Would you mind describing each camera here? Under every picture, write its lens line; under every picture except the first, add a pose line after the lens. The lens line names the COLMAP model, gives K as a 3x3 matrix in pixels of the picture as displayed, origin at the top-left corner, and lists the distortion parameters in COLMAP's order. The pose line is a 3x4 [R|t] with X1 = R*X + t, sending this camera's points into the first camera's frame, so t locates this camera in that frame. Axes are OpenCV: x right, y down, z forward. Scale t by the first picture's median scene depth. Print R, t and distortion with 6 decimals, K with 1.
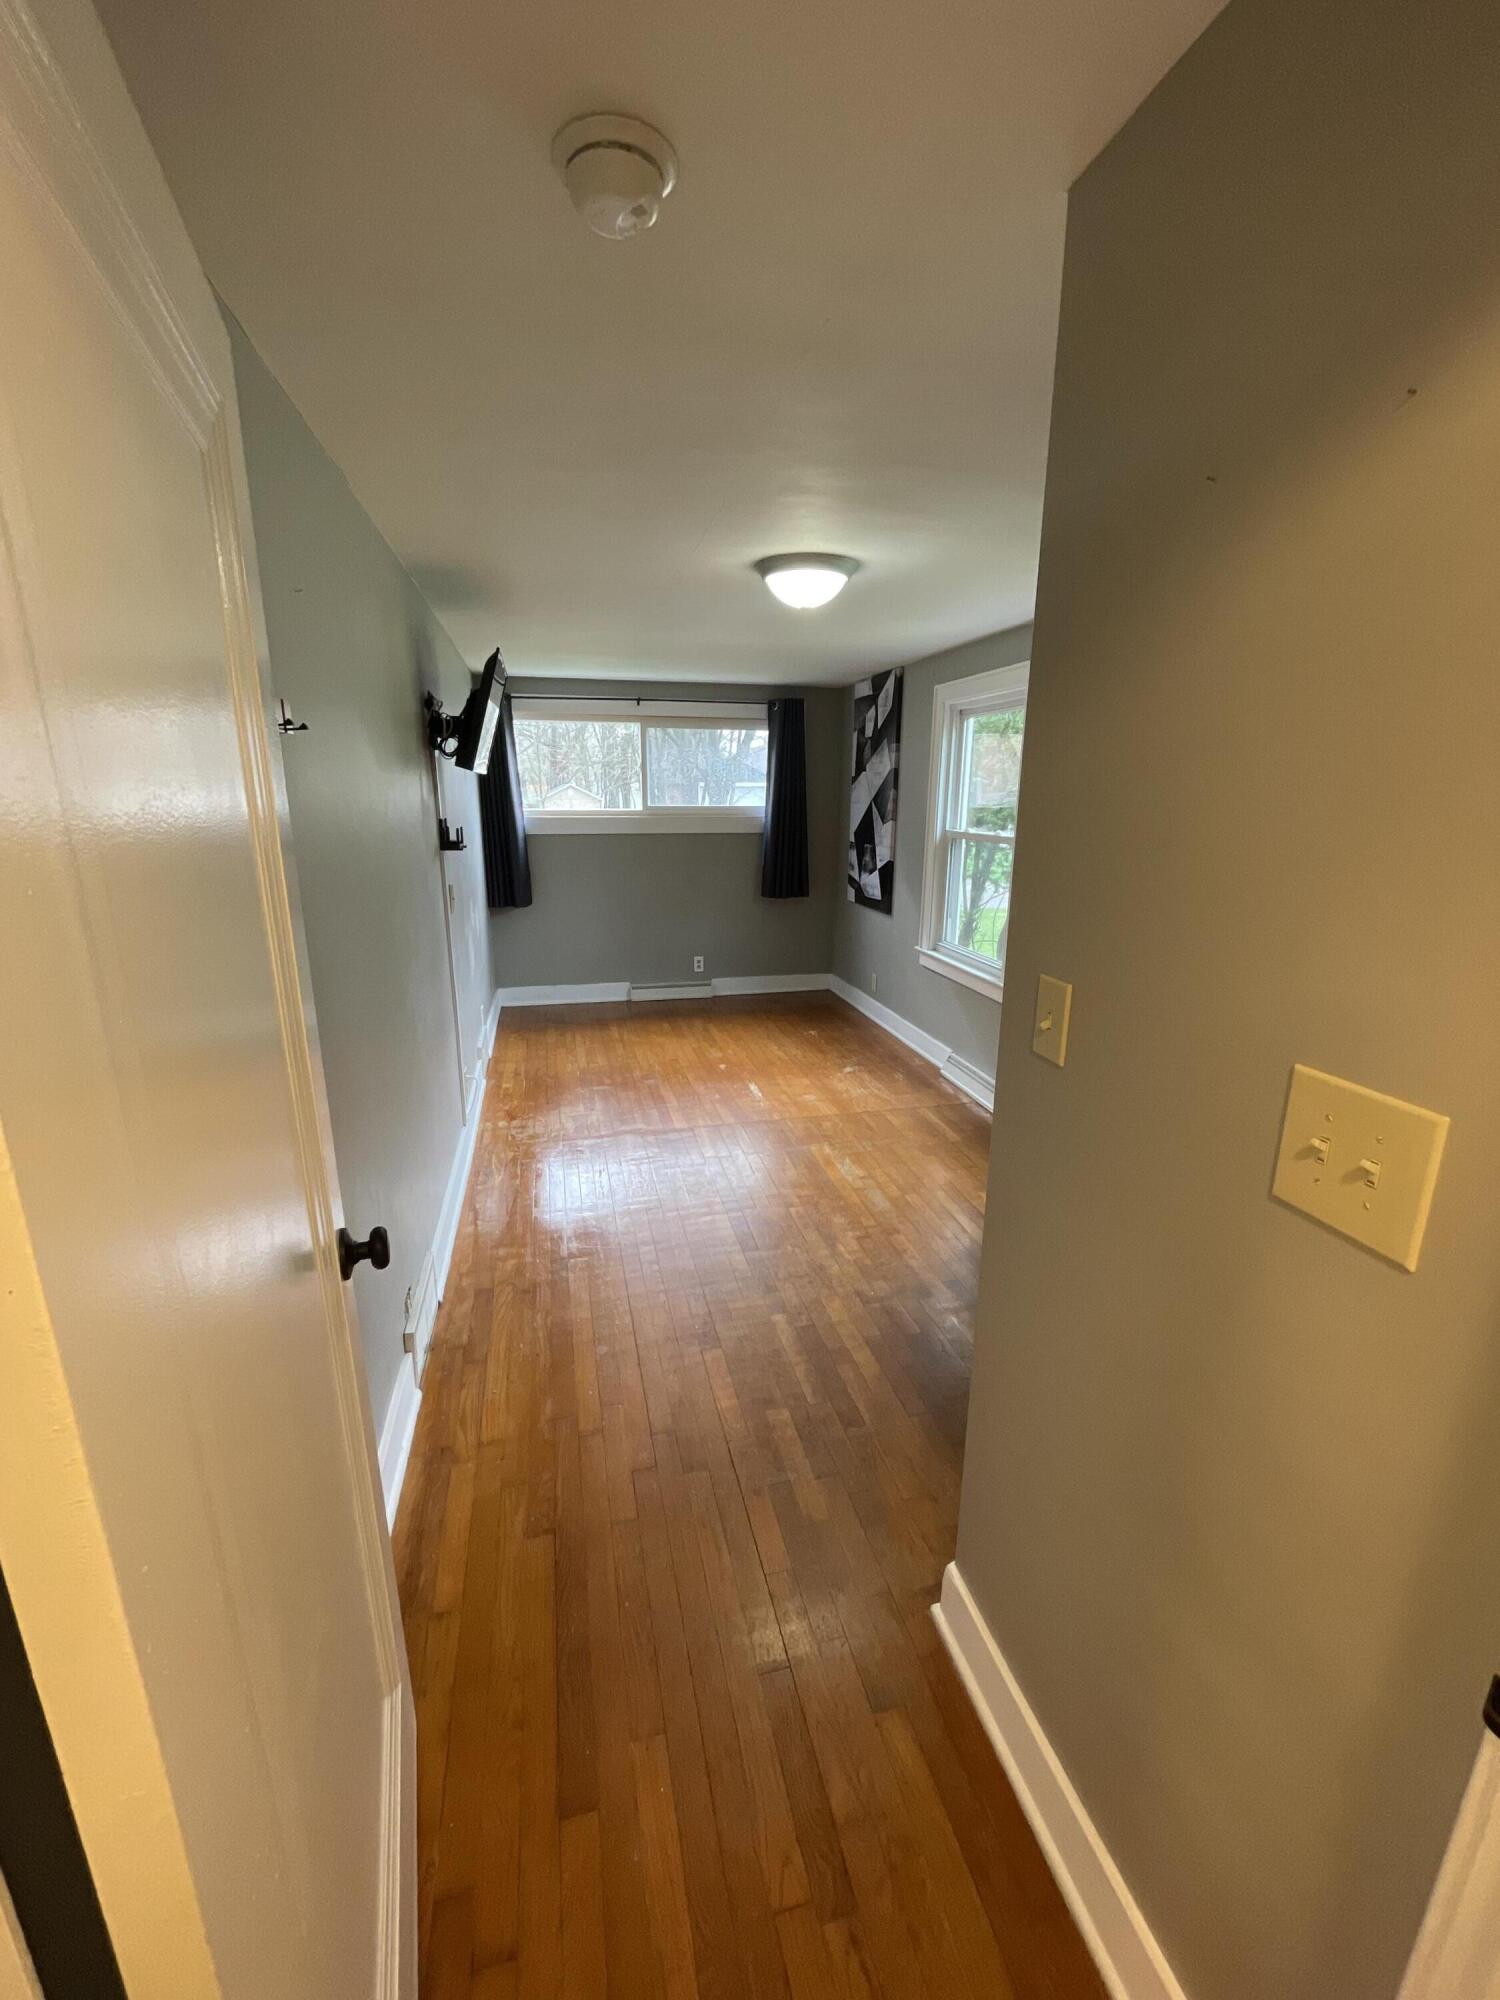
lens RADIAL K [[814.9, 0, 748.5], [0, 814.9, 999.9], [0, 0, 1]] dist [-0.002348, 0.000197]
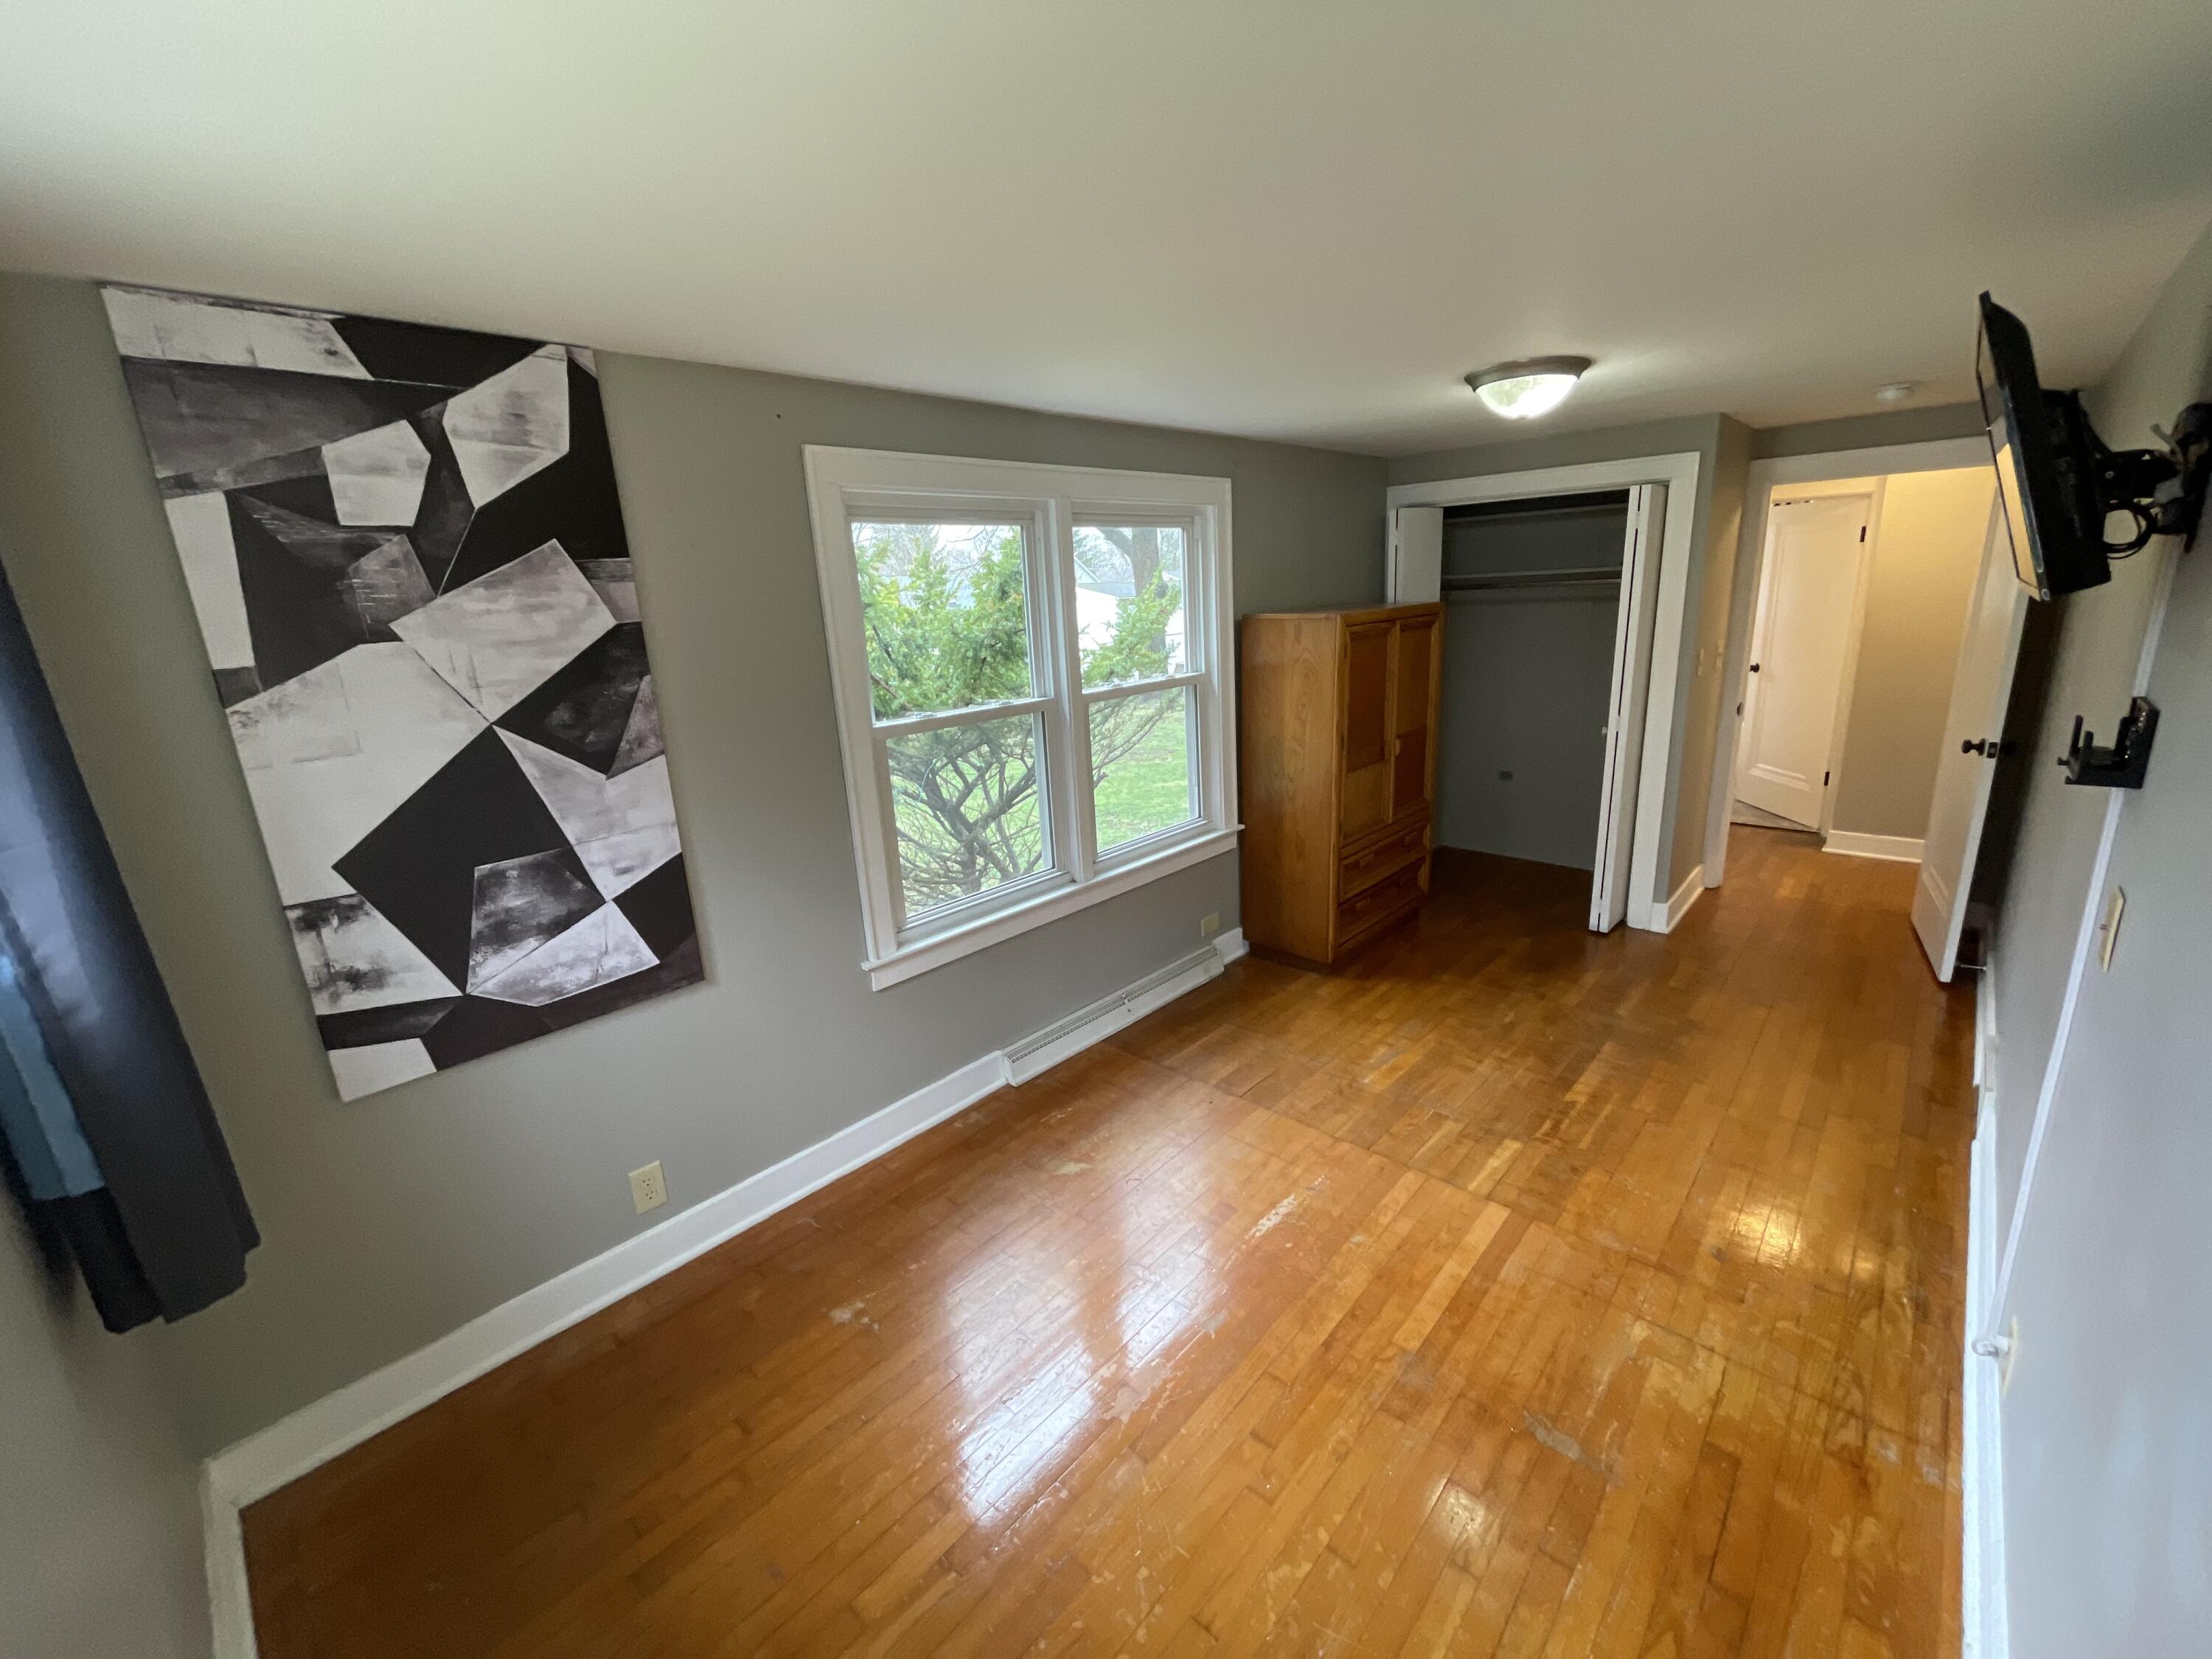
lens RADIAL K [[901.3, 0, 1105.9], [0, 901.3, 829.6], [0, 0, 1]] dist [-0.002348, 0.000197]
pose [[-0.552334, -0.186613, 0.812467, -0.299657], [0.258117, 0.888441, 0.379537, -0.300292], [-0.792656, 0.419342, -0.442548, 1.047935]]
